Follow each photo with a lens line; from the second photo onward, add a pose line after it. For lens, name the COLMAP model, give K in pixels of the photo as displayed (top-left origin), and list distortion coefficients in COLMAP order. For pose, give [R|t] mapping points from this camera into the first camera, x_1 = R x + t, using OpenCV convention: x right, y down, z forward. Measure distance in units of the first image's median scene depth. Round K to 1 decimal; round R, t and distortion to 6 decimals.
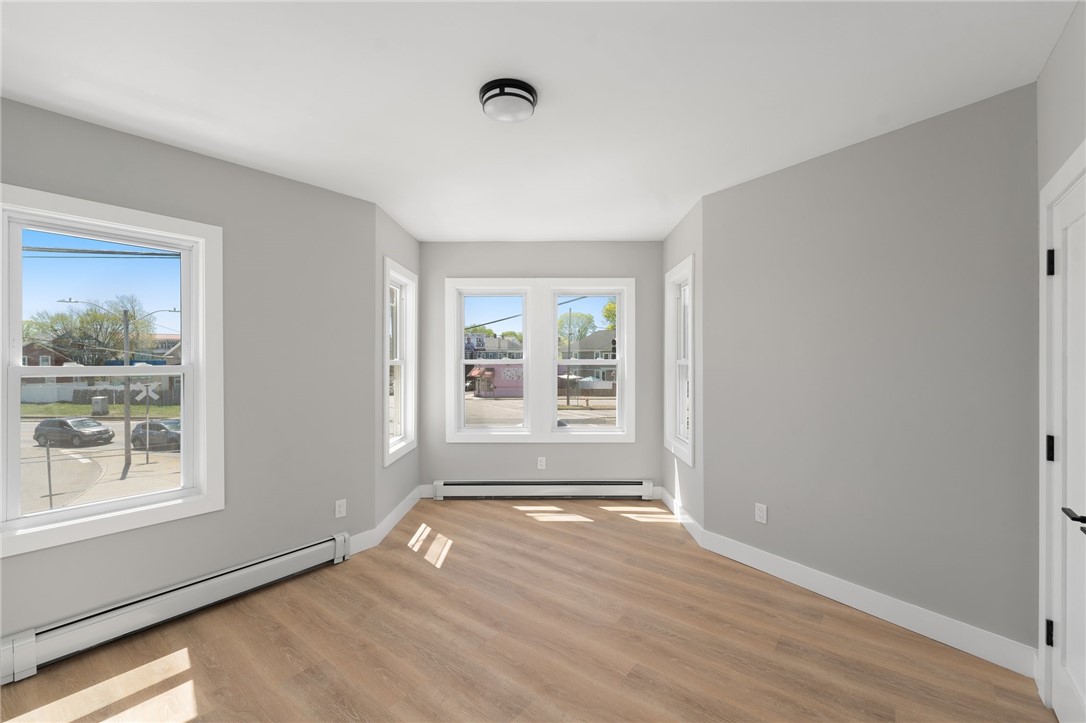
lens RADIAL K [[454.6, 0, 545.5], [0, 454.6, 356.9], [0, 0, 1]] dist [0.221884, 0.000048]
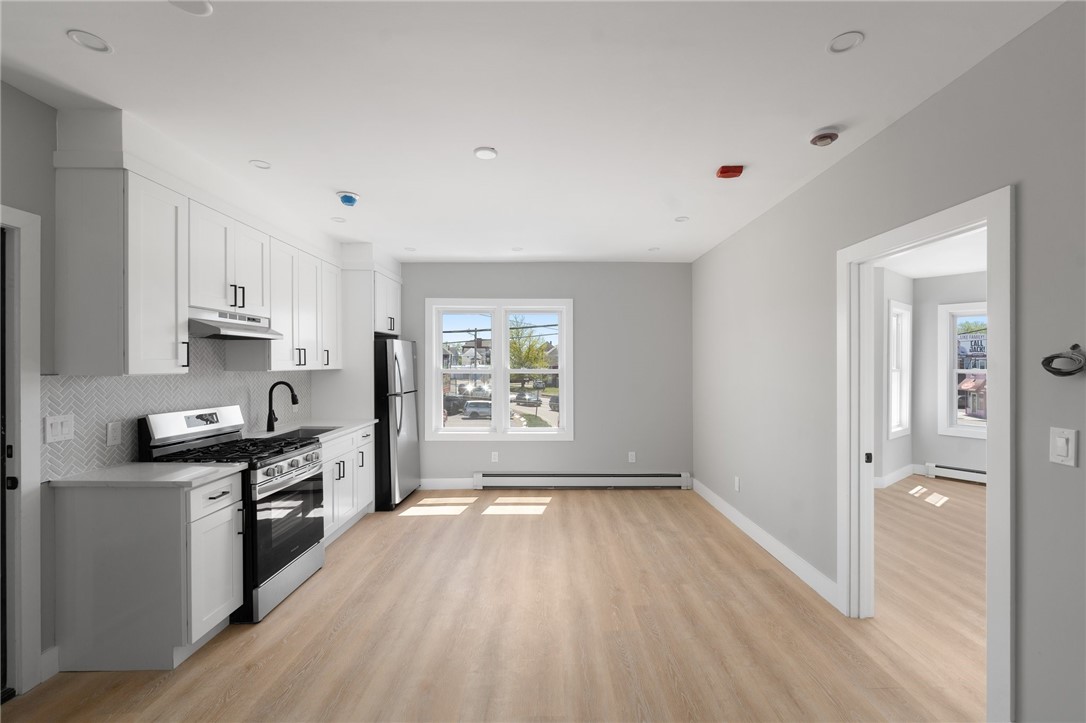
lens RADIAL K [[454.8, 0, 543.0], [0, 454.8, 361.5], [0, 0, 1]] dist [0.000556, 0.000172]
pose [[0.618636, 0.006950, -0.785647, 0.101741], [-0.009929, 0.999950, 0.001028, -0.006416], [0.785615, 0.007164, 0.618674, -0.669808]]
